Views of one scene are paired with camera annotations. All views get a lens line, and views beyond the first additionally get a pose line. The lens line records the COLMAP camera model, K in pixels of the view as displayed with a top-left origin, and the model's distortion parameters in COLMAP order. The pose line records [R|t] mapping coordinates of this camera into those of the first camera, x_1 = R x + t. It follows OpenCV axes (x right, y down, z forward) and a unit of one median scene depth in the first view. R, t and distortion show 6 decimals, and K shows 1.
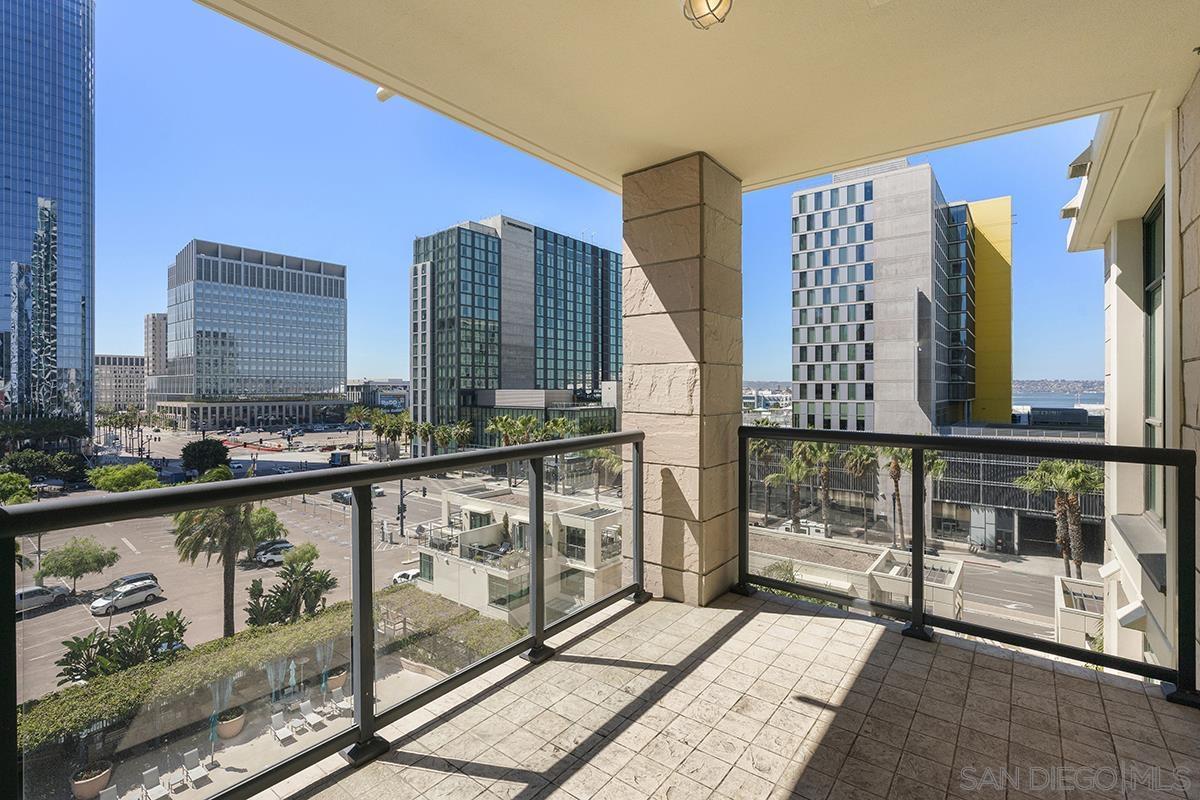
lens RADIAL K [[548.2, 0, 588.8], [0, 548.2, 387.7], [0, 0, 1]] dist [-0.011381, 0.004973]
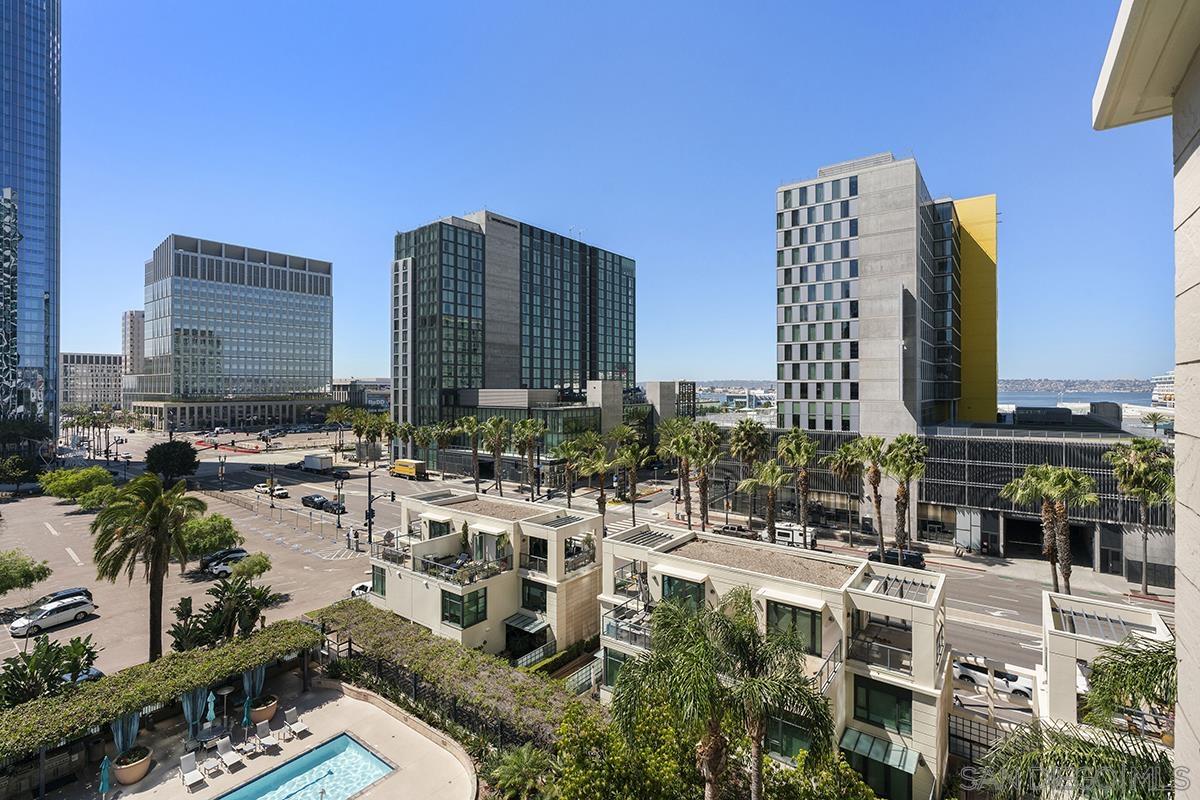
lens RADIAL K [[548.2, 0, 600.8], [0, 548.2, 384.1], [0, 0, 1]] dist [-0.011381, 0.004973]
pose [[0.999555, 0.000062, 0.029845, 0.030373], [0.000094, 0.999986, -0.005236, -0.000267], [-0.029845, 0.005237, 0.999541, 0.036843]]
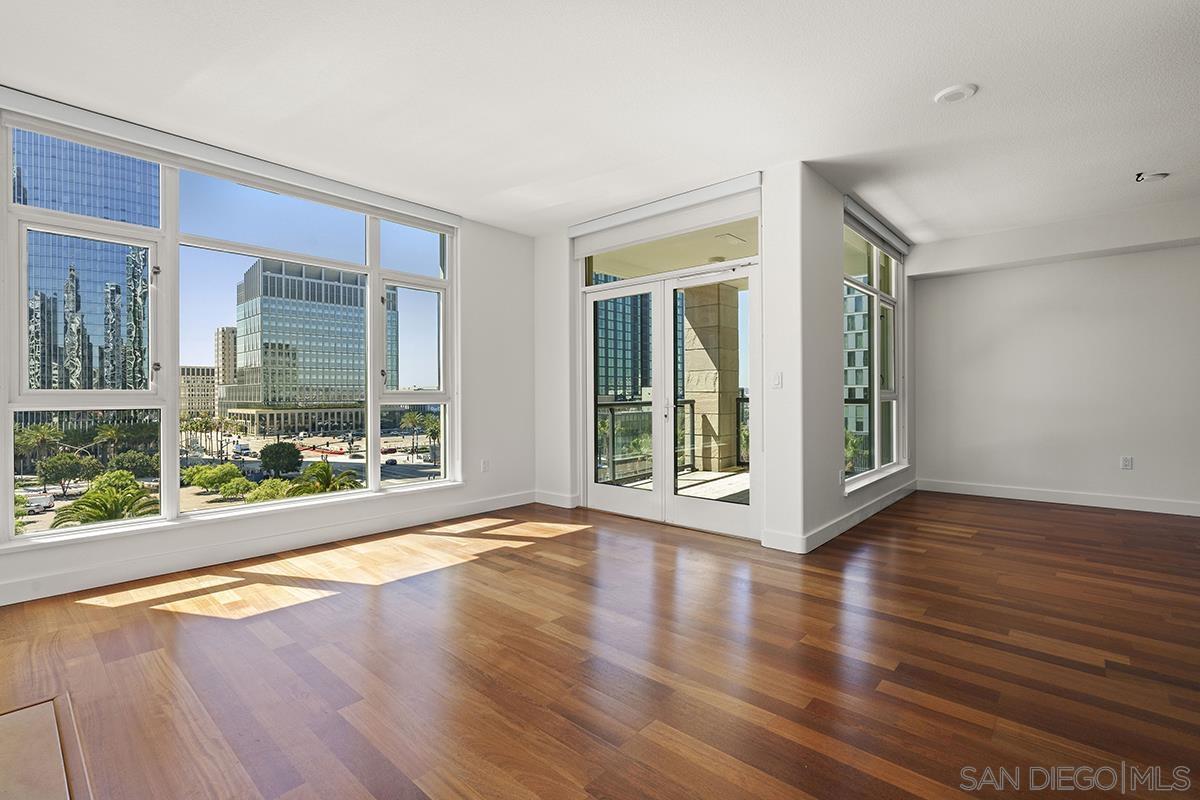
lens RADIAL K [[548.2, 0, 587.5], [0, 548.2, 398.1], [0, 0, 1]] dist [-0.011381, 0.004973]
pose [[0.997424, -0.004639, -0.071577, -0.008666], [0.005089, 0.999968, 0.006106, 0.002636], [0.071547, -0.006455, 0.997416, -0.062976]]
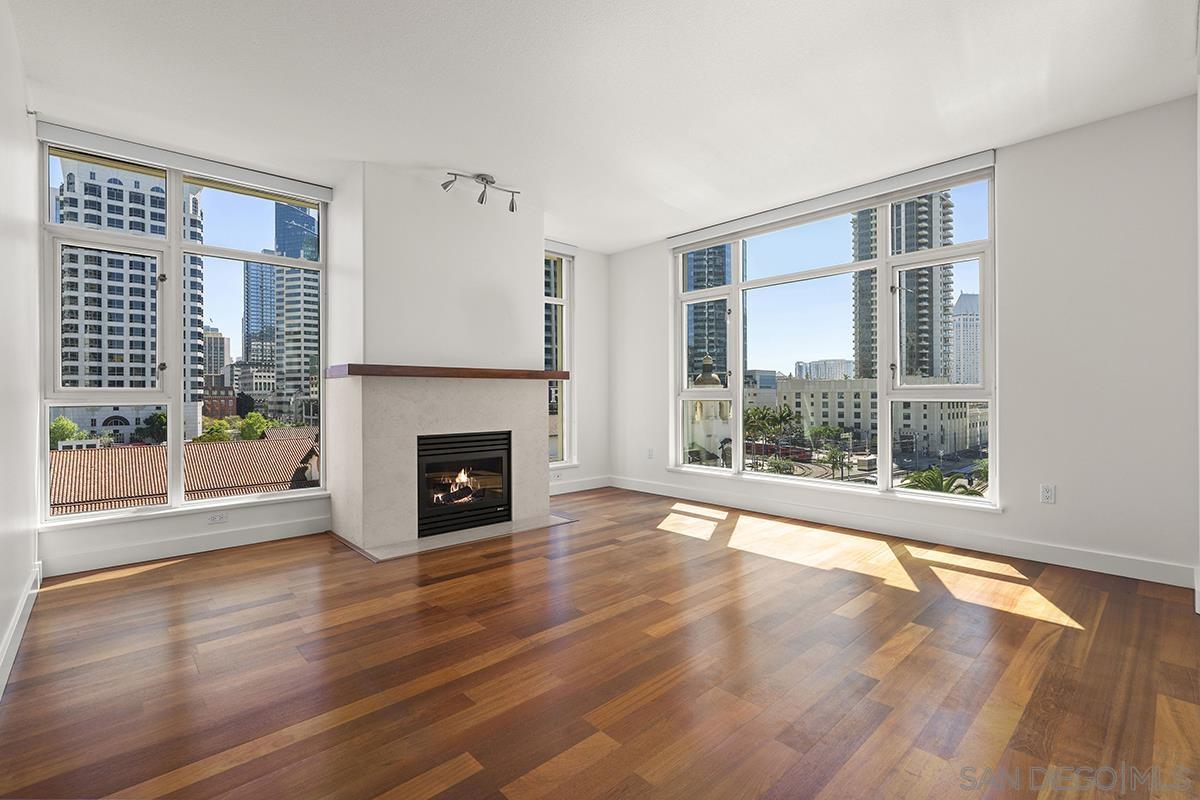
lens RADIAL K [[548.2, 0, 594.4], [0, 548.2, 393.4], [0, 0, 1]] dist [-0.011381, 0.004973]
pose [[-0.144706, -0.002621, -0.989471, 0.025137], [0.003576, 0.999989, -0.003172, 0.002994], [0.989468, -0.003997, -0.144695, -0.026385]]
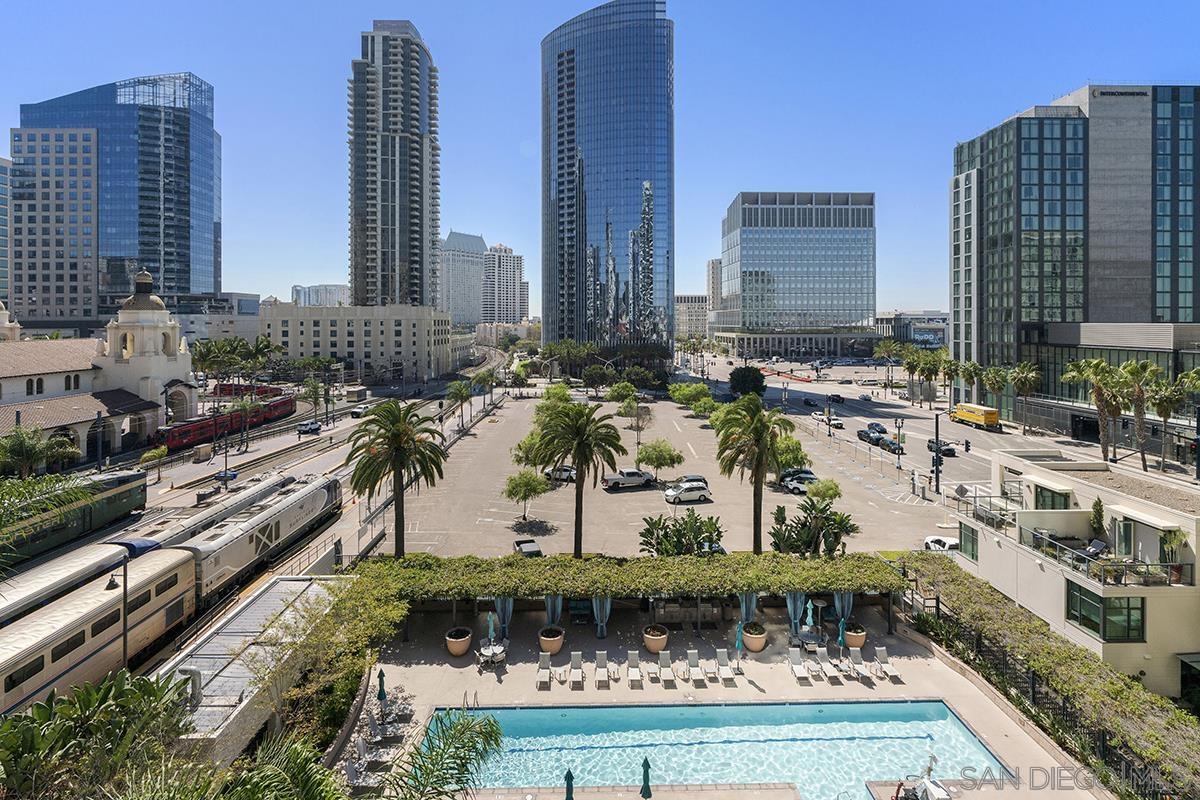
lens RADIAL K [[564.0, 0, 600.1], [0, 564.0, 320.9], [0, 0, 1]] dist [-0.006061, 0.003722]
pose [[0.642187, -0.000759, -0.766547, -0.004875], [0.001311, 0.999999, 0.000108, -0.000018], [0.766546, -0.001074, 0.642188, 0.028406]]
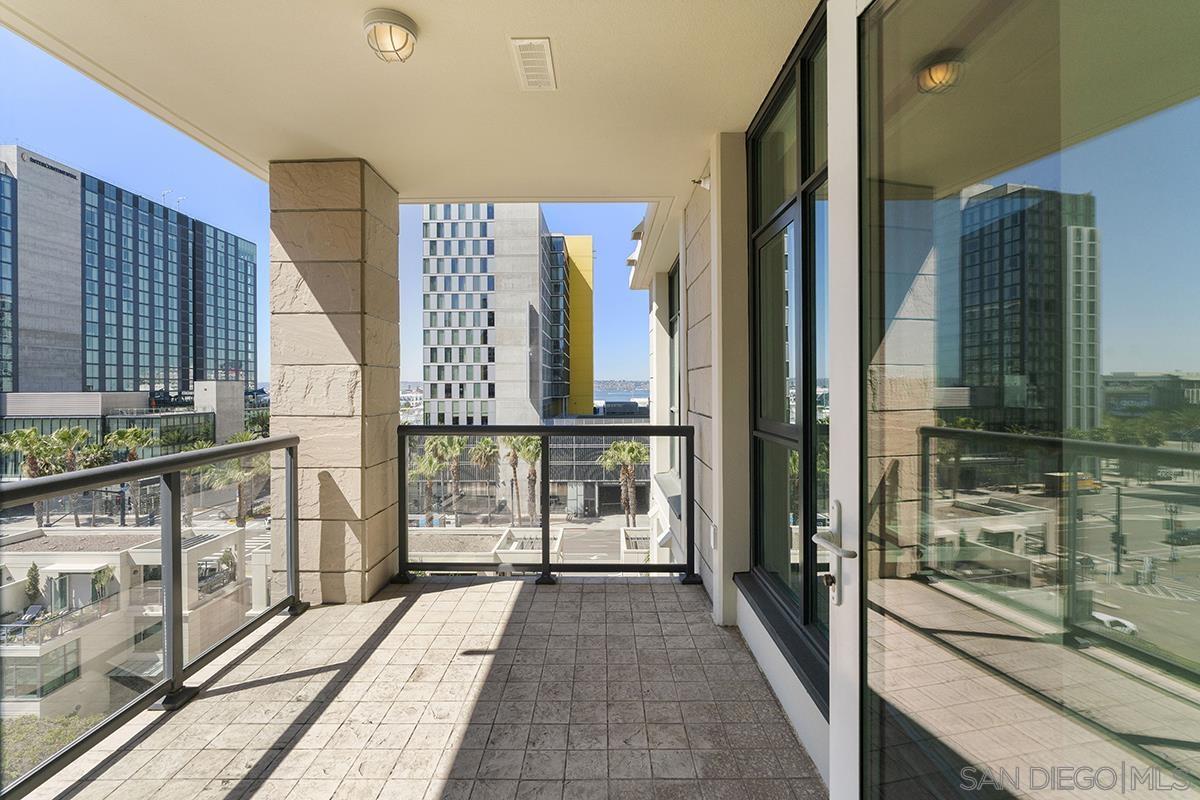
lens RADIAL K [[548.2, 0, 589.3], [0, 548.2, 387.1], [0, 0, 1]] dist [-0.011381, 0.004973]
pose [[0.794630, -0.005022, 0.607074, -0.003507], [0.005661, 0.999984, 0.000863, -0.000101], [-0.607068, 0.002751, 0.794645, -0.003066]]
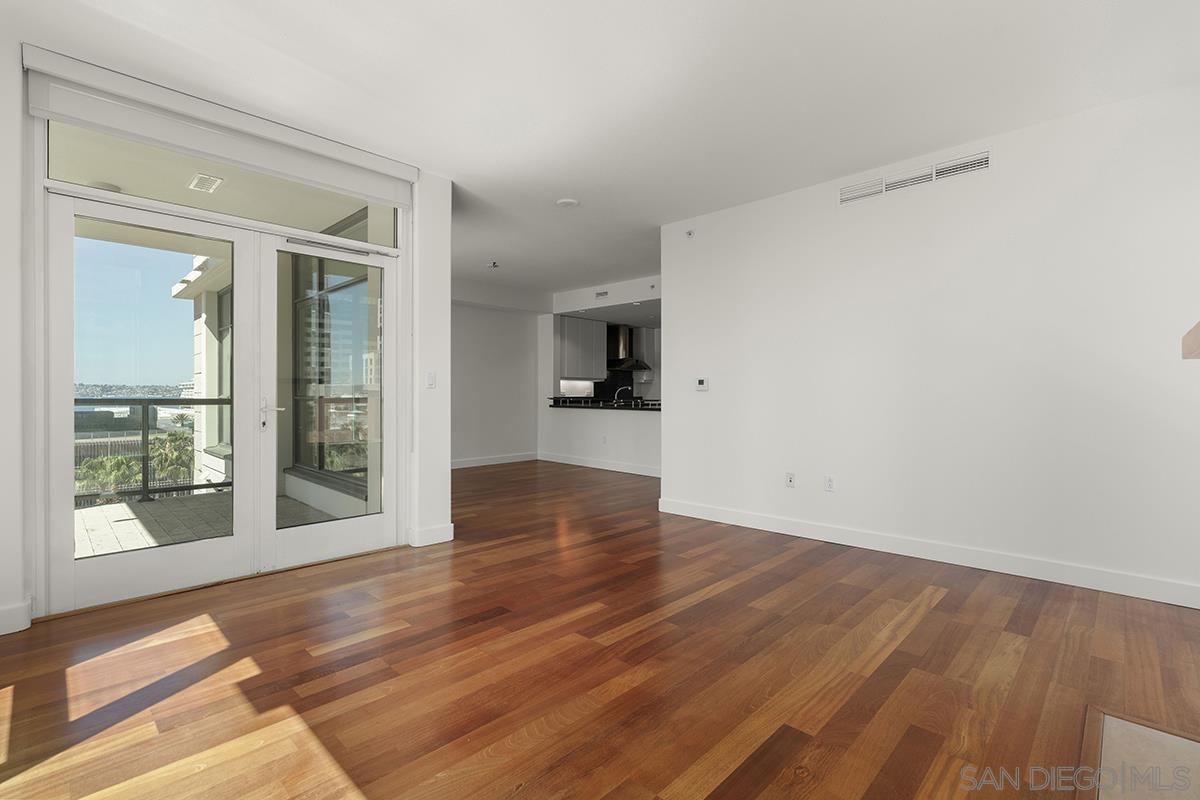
lens RADIAL K [[548.2, 0, 601.0], [0, 548.2, 398.1], [0, 0, 1]] dist [-0.011381, 0.004973]
pose [[0.091353, -0.009276, 0.995775, -0.046303], [-0.001090, 0.999955, 0.009415, 0.002602], [-0.995818, -0.001945, 0.091339, -0.031290]]
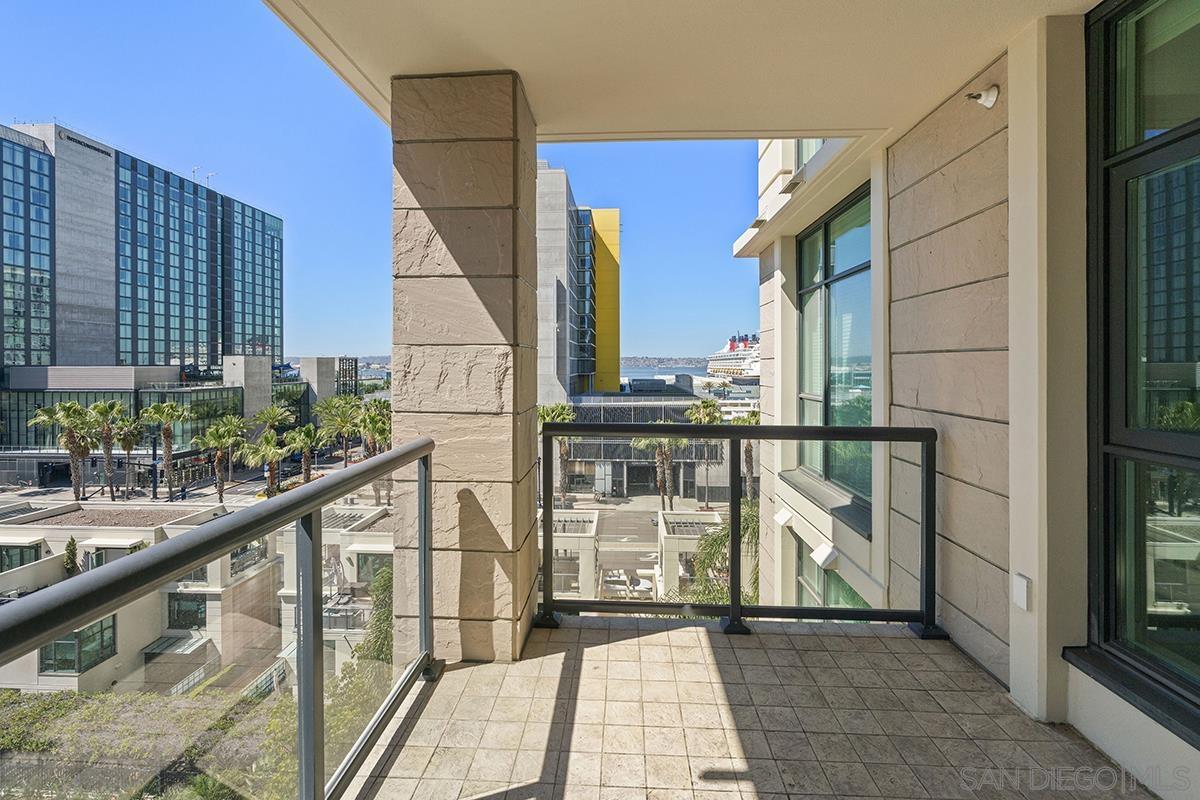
lens RADIAL K [[548.2, 0, 590.6], [0, 548.2, 366.9], [0, 0, 1]] dist [-0.011381, 0.004973]
pose [[0.813627, -0.003545, 0.581376, -0.006871], [-0.000480, 0.999977, 0.006770, -0.000921], [-0.581387, -0.005787, 0.813607, 0.013897]]
